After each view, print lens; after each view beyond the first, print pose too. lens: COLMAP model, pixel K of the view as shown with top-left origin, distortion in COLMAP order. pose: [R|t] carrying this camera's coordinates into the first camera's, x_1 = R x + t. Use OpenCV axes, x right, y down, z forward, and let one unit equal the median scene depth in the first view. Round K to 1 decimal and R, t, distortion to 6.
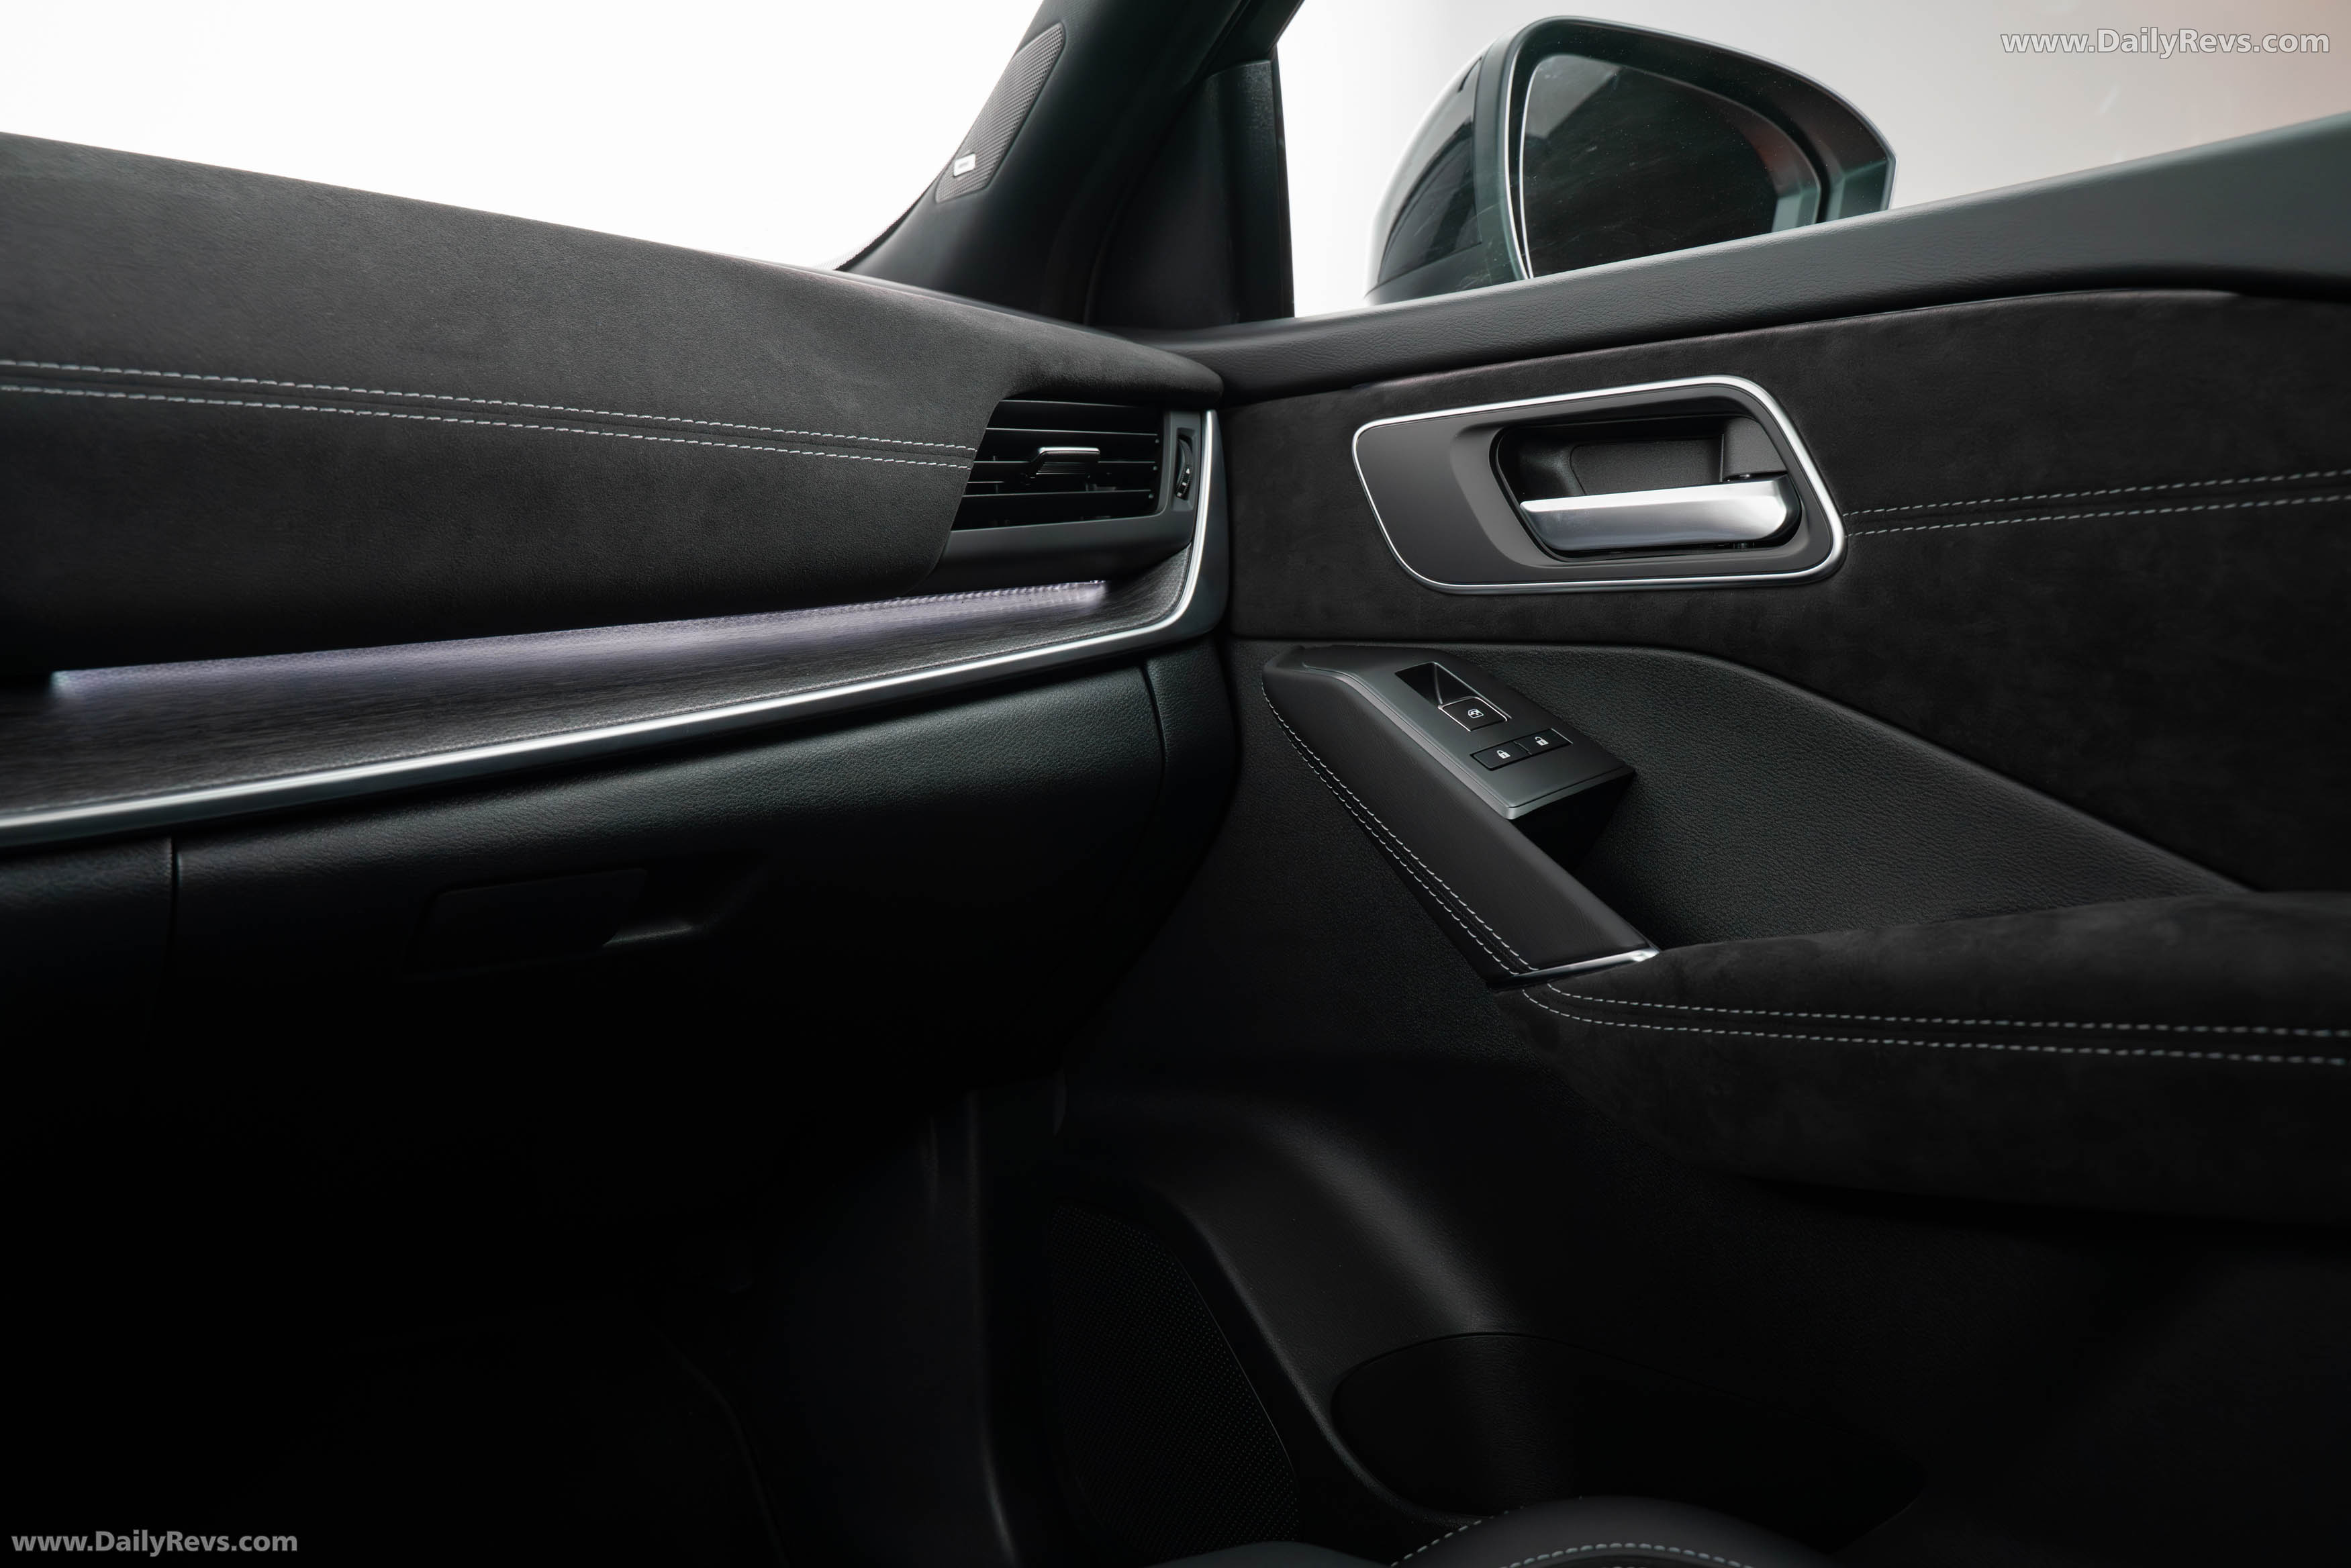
lens RADIAL K [[1903.6, 0, 1175.5], [0, 1903.6, 784.0], [0, 0, 1]] dist [-0.108470, 0.089705]
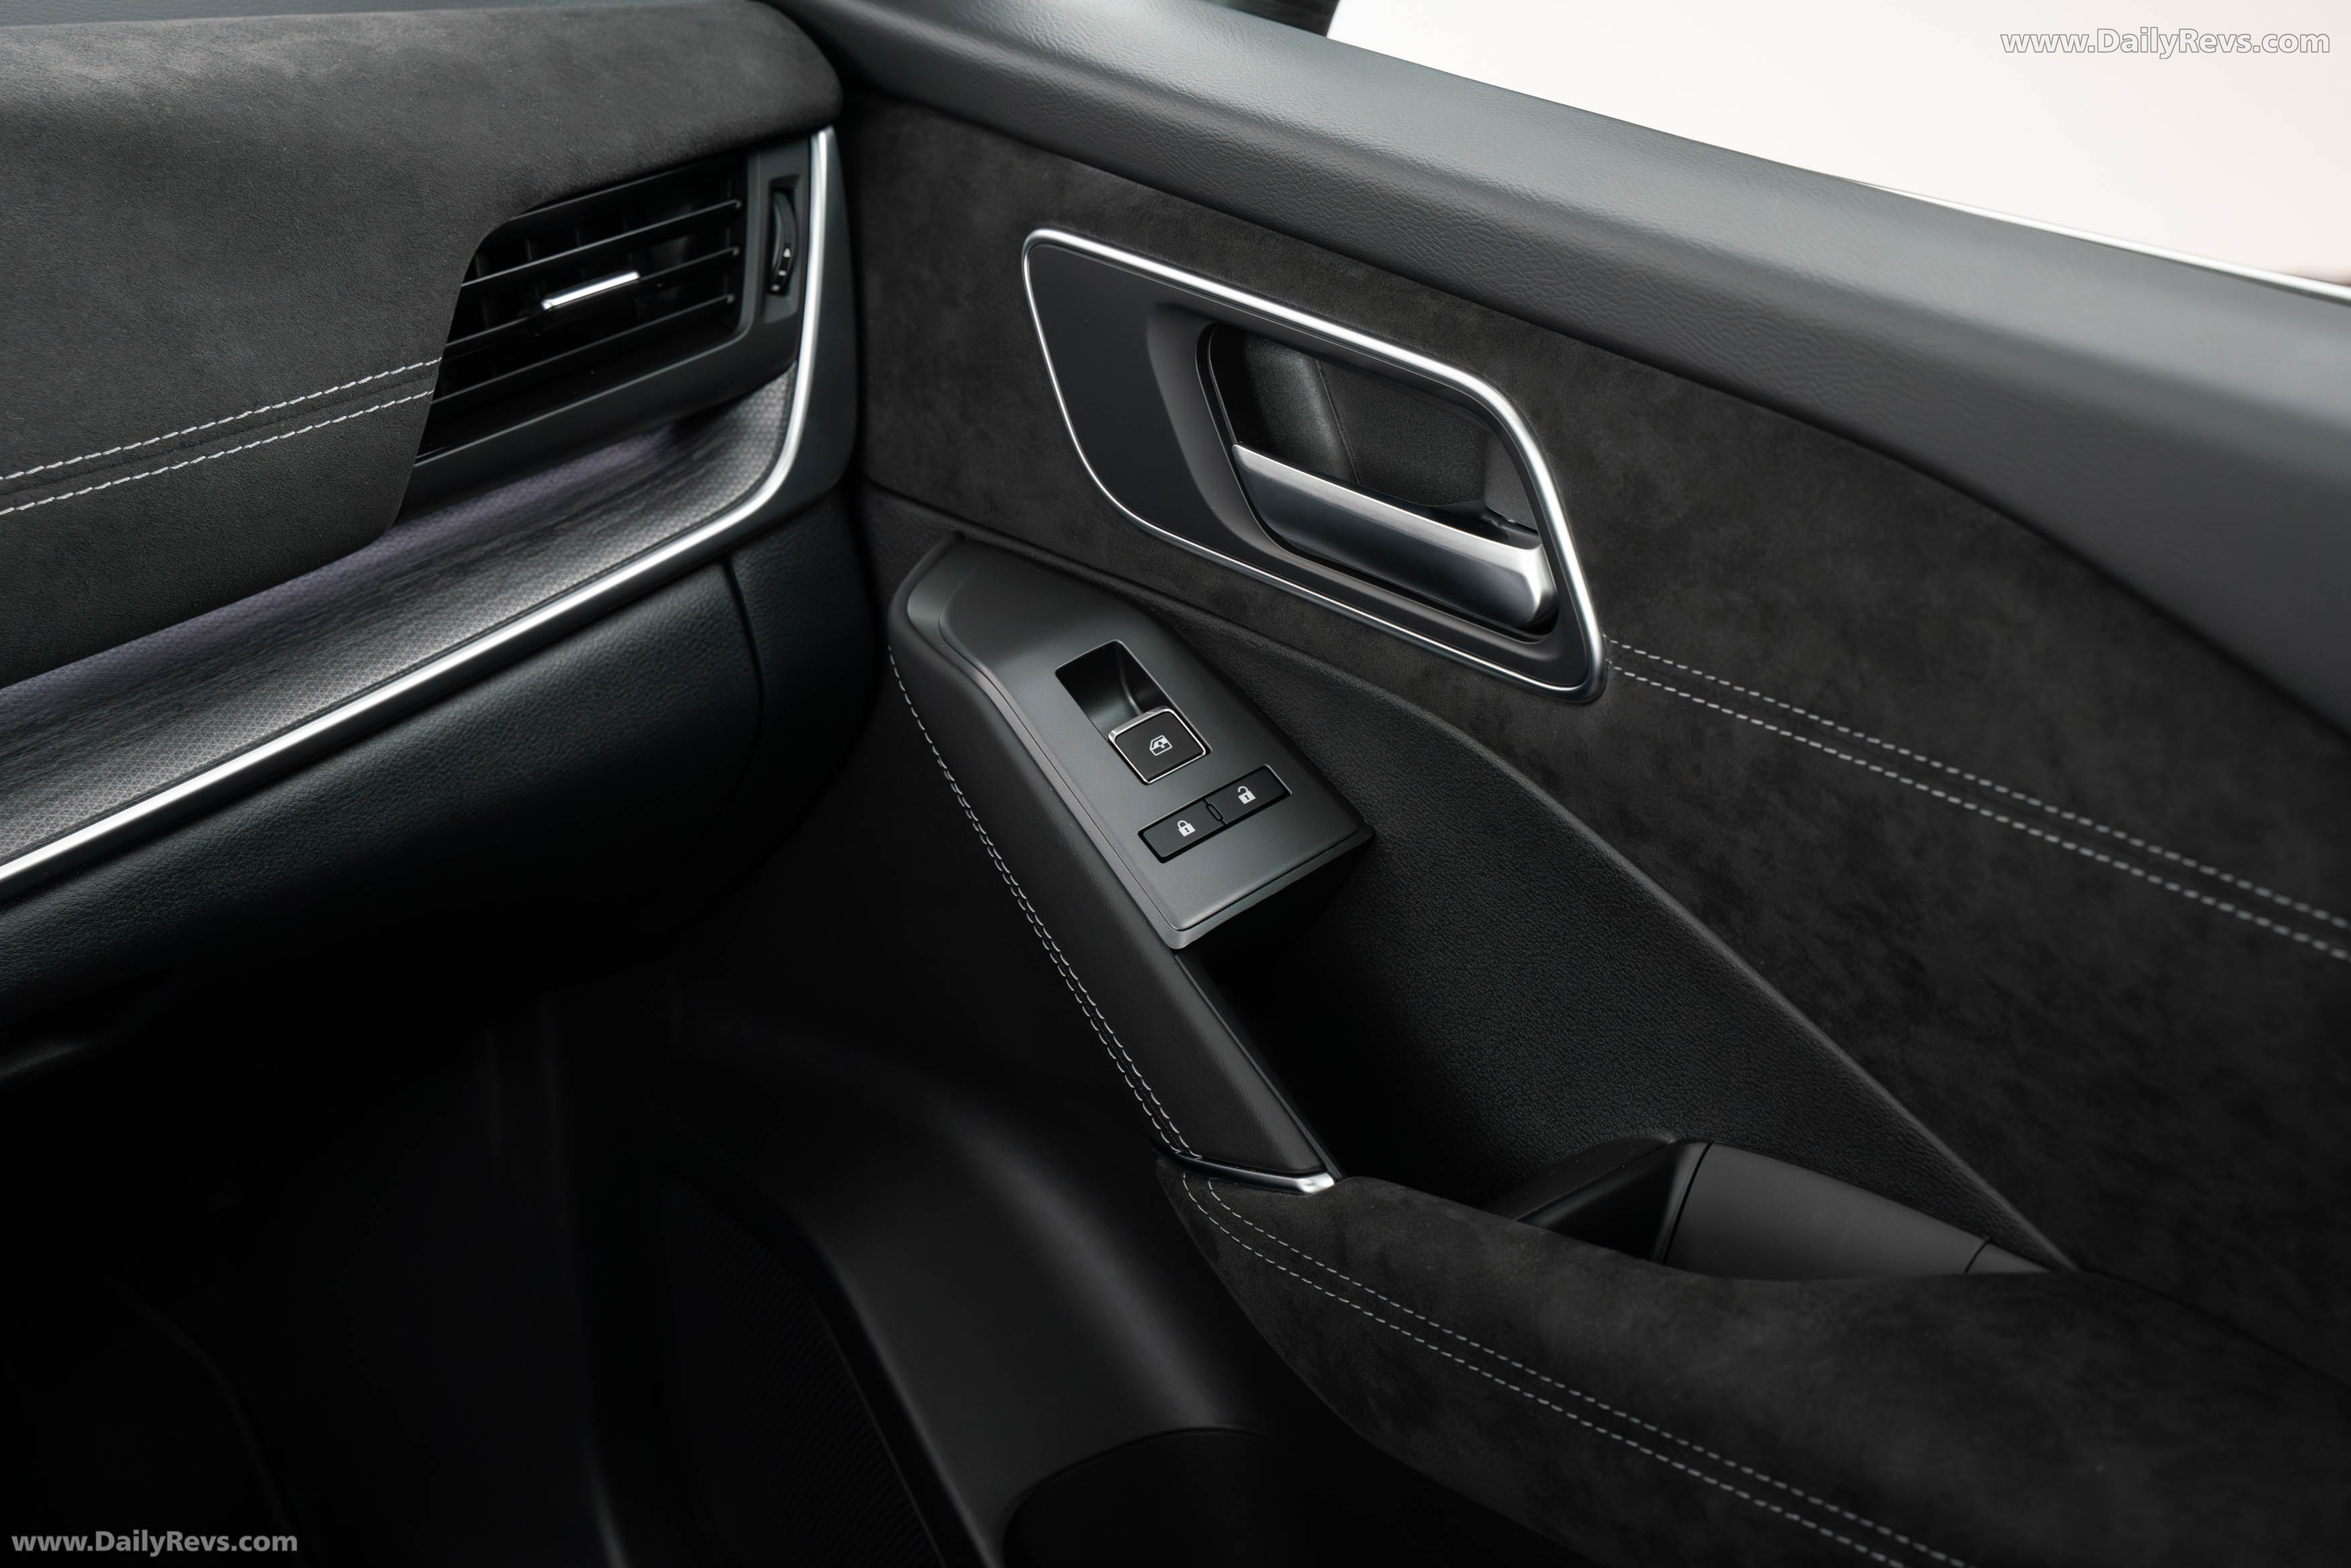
lens RADIAL K [[3841.2, 0, 1216.8], [0, 3841.2, 788.0], [0, 0, 1]] dist [0.157928, 0.295168]
pose [[0.999983, -0.005097, 0.002734, 0.153612], [0.003709, 0.927757, 0.373165, -0.498390], [-0.004439, -0.373149, 0.927761, -0.320723]]
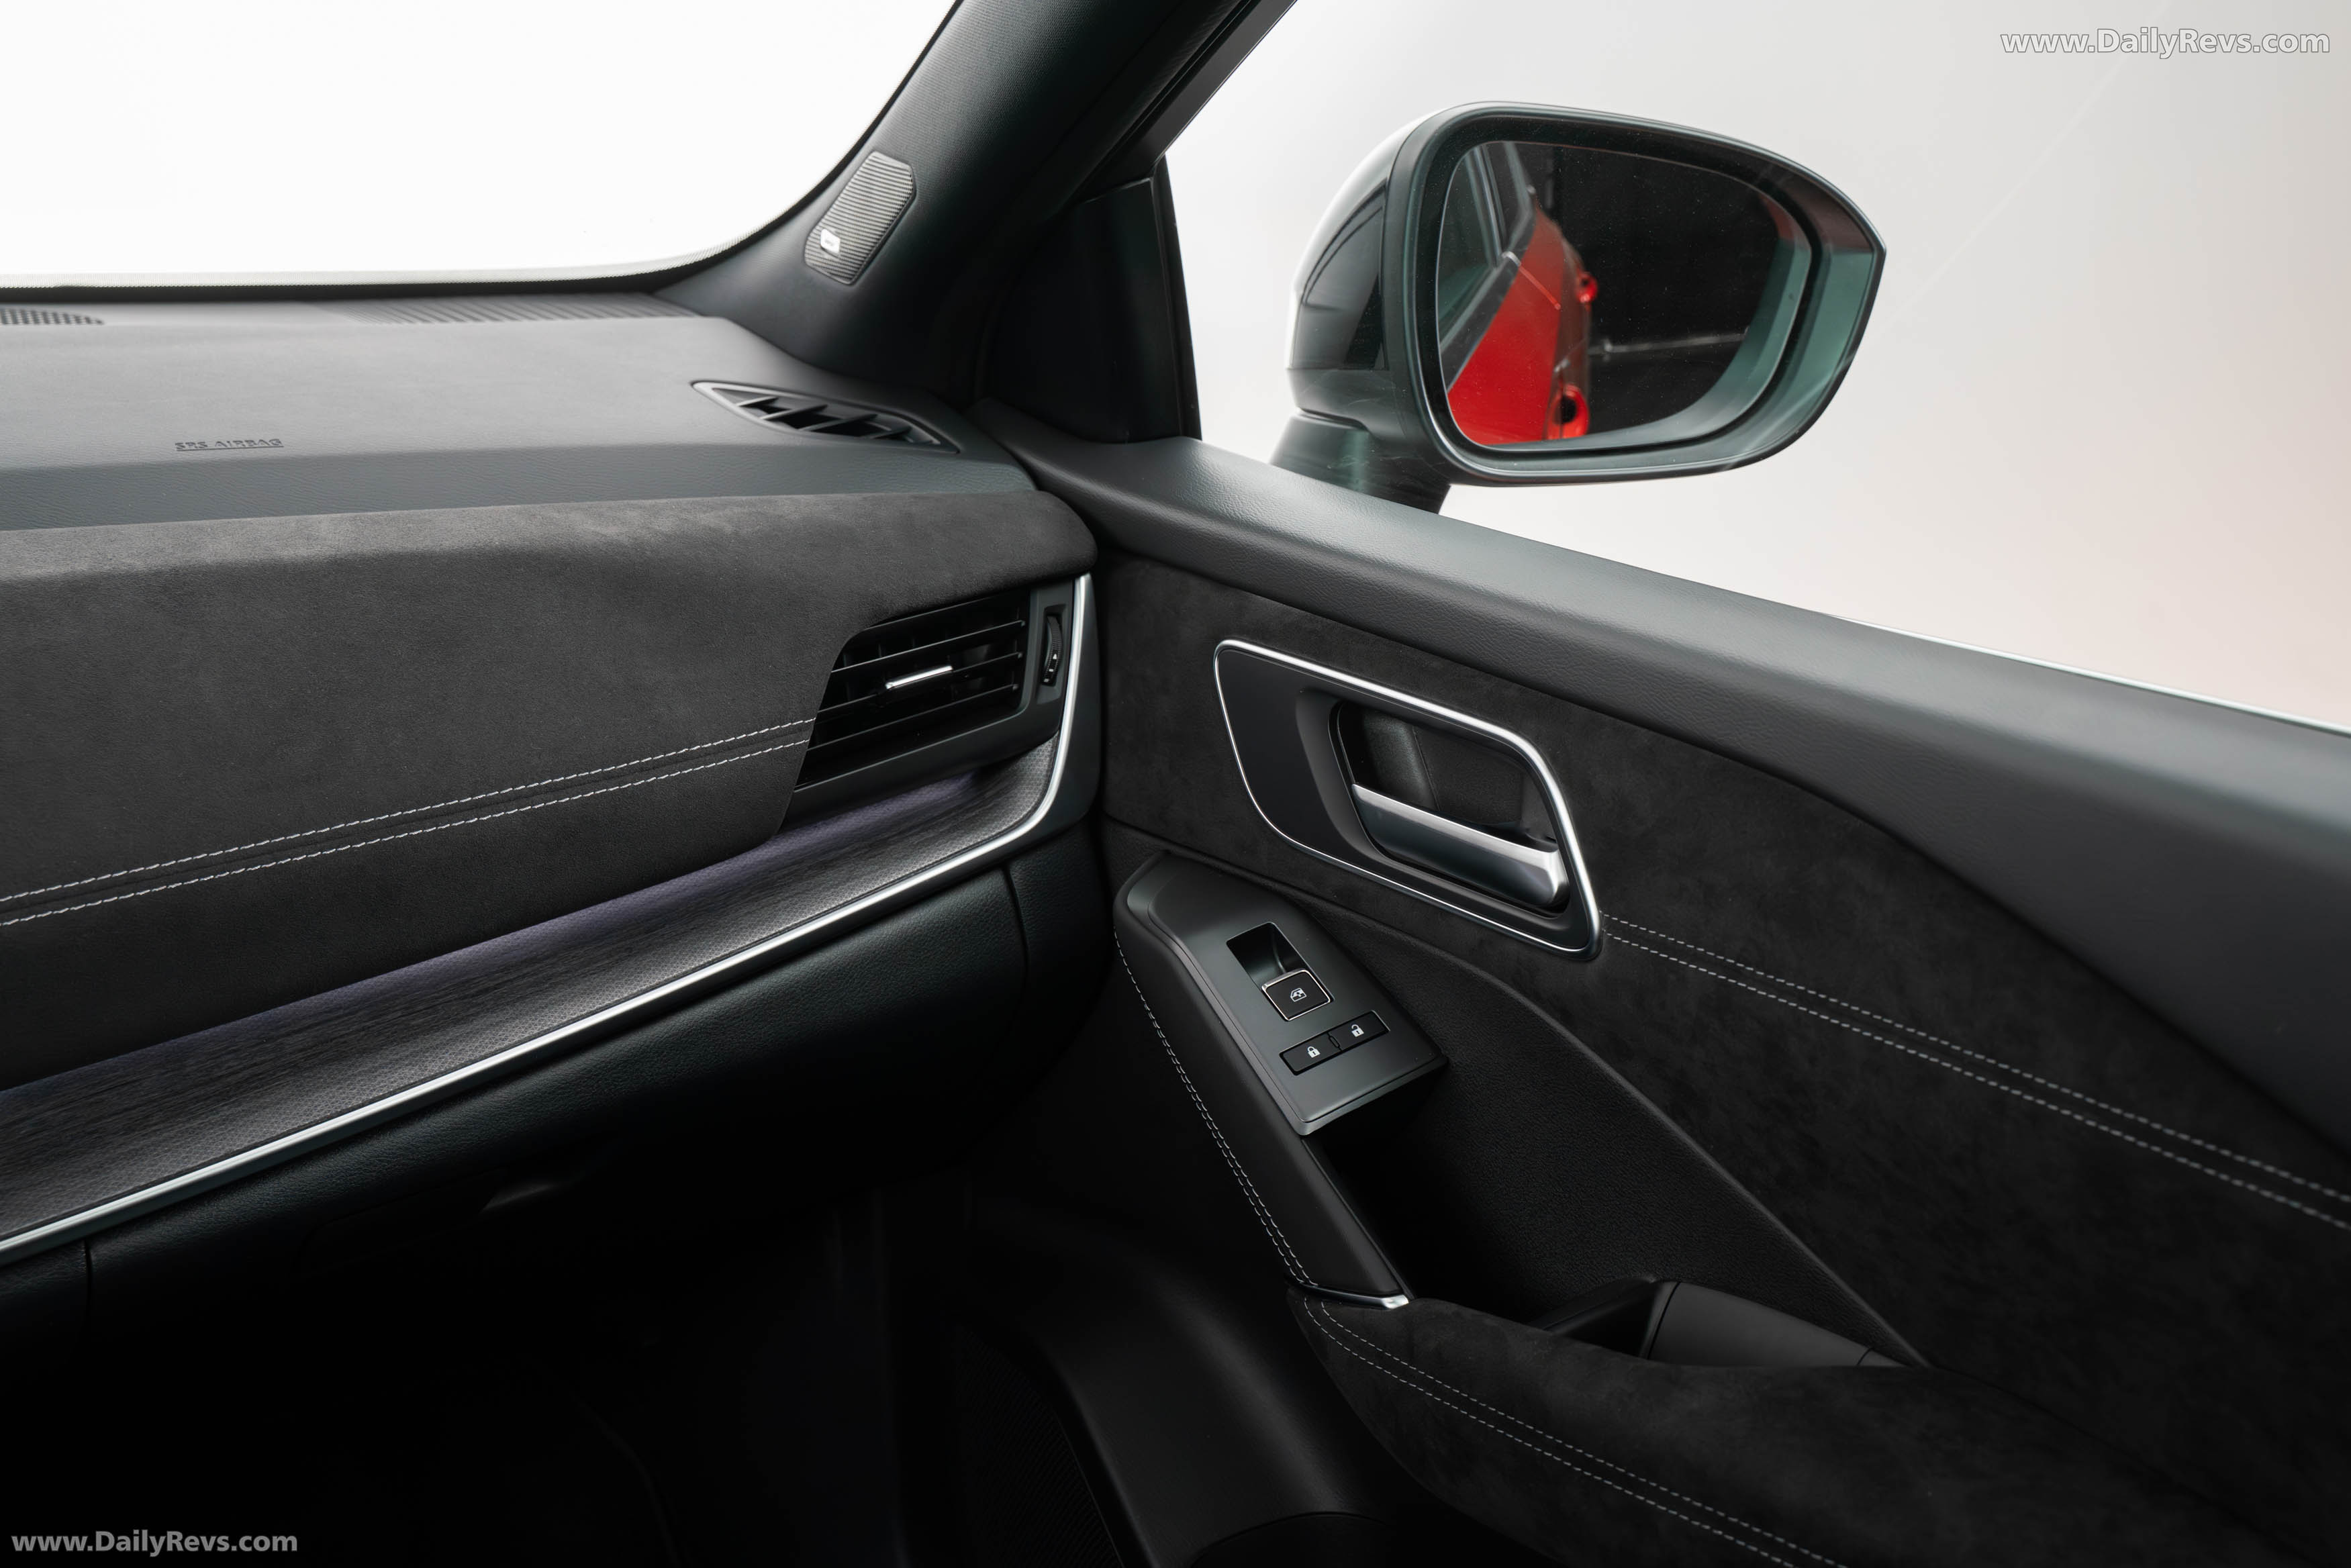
lens RADIAL K [[3007.5, 0, 1175.5], [0, 3007.5, 784.0], [0, 0, 1]] dist [0.108768, 0.041065]
pose [[0.995807, 0.012894, -0.090566, 0.208446], [0.010185, 0.968237, 0.249827, -0.487002], [0.090910, -0.249702, 0.964046, -0.481843]]
